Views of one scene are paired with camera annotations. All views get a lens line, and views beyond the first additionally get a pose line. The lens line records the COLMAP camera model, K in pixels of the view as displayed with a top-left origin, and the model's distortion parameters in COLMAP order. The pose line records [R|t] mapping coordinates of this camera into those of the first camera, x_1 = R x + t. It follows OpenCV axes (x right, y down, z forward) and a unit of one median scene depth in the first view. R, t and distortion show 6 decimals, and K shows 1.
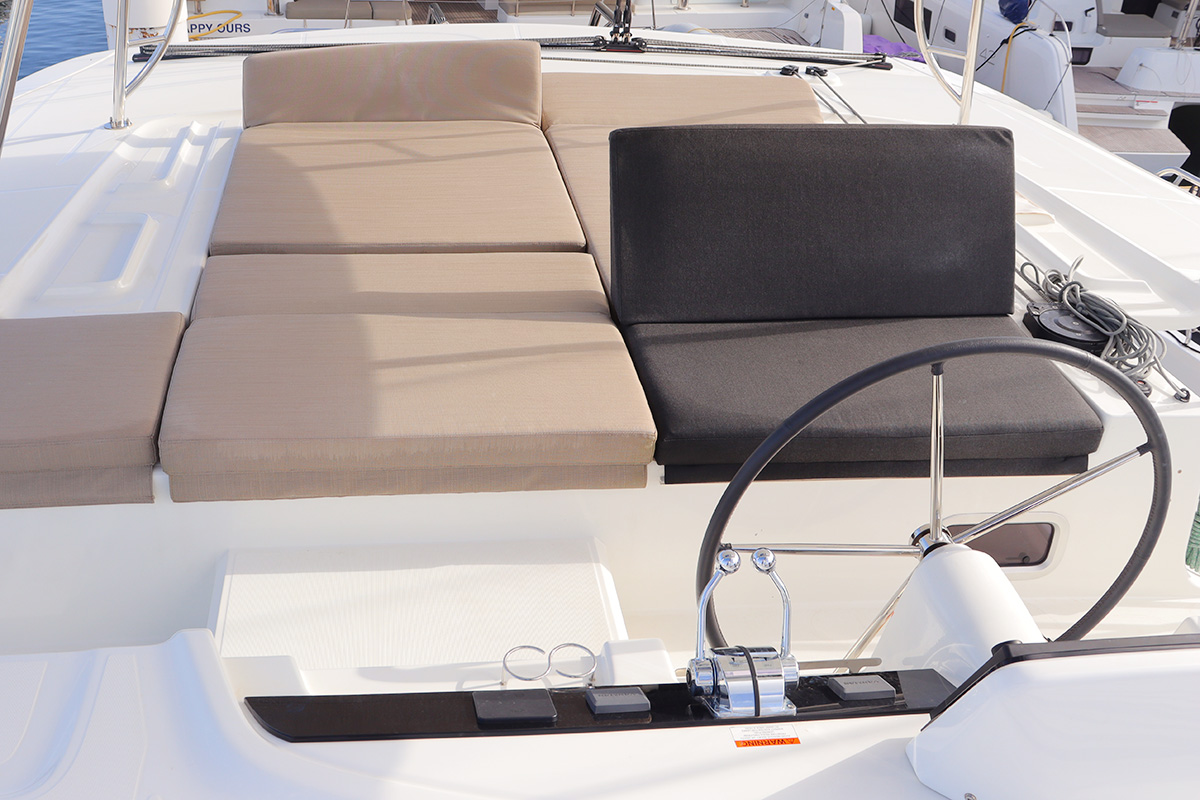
lens RADIAL K [[1133.9, 0, 600.0], [0, 1133.9, 400.0], [0, 0, 1]] dist [-0.130929, 0.016445]
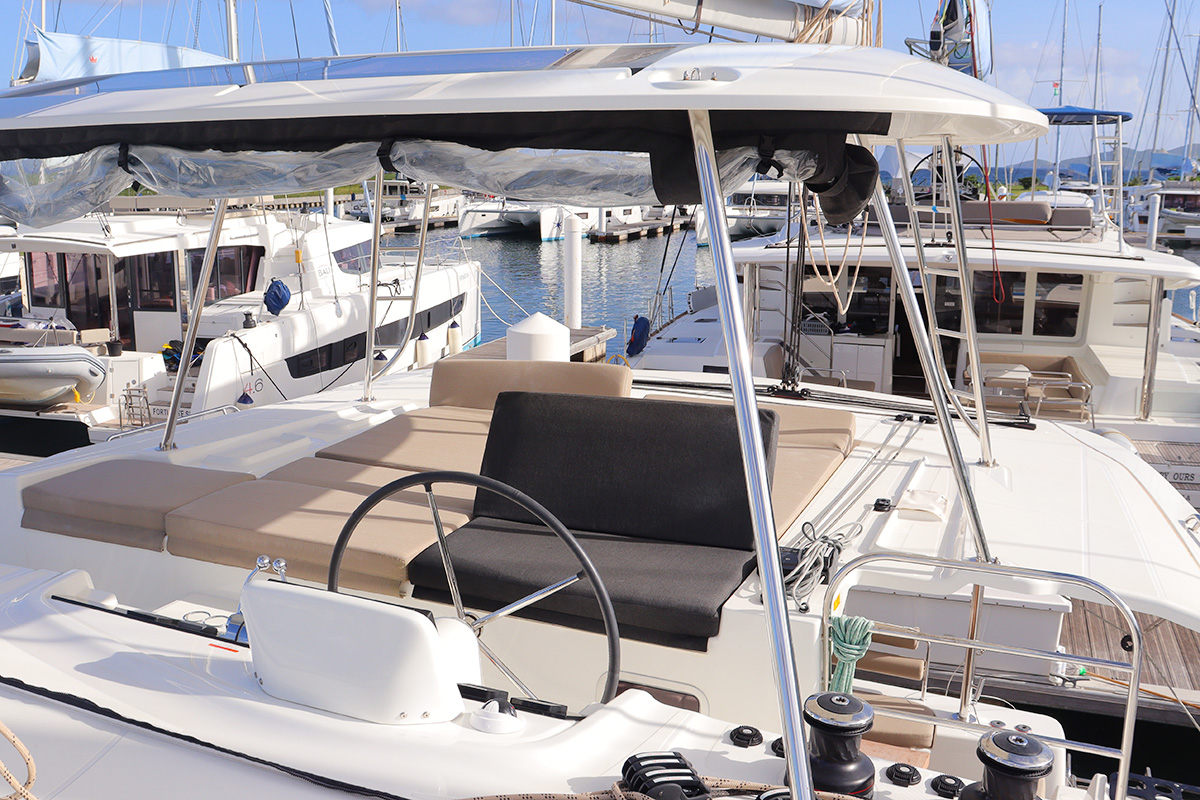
lens RADIAL K [[1133.9, 0, 600.0], [0, 1133.9, 400.0], [0, 0, 1]] dist [-0.130929, 0.016445]
pose [[0.874858, 0.062524, -0.480328, 0.591107], [-0.224510, 0.931026, -0.287726, 0.123213], [0.429208, 0.359558, 0.828552, -0.142057]]
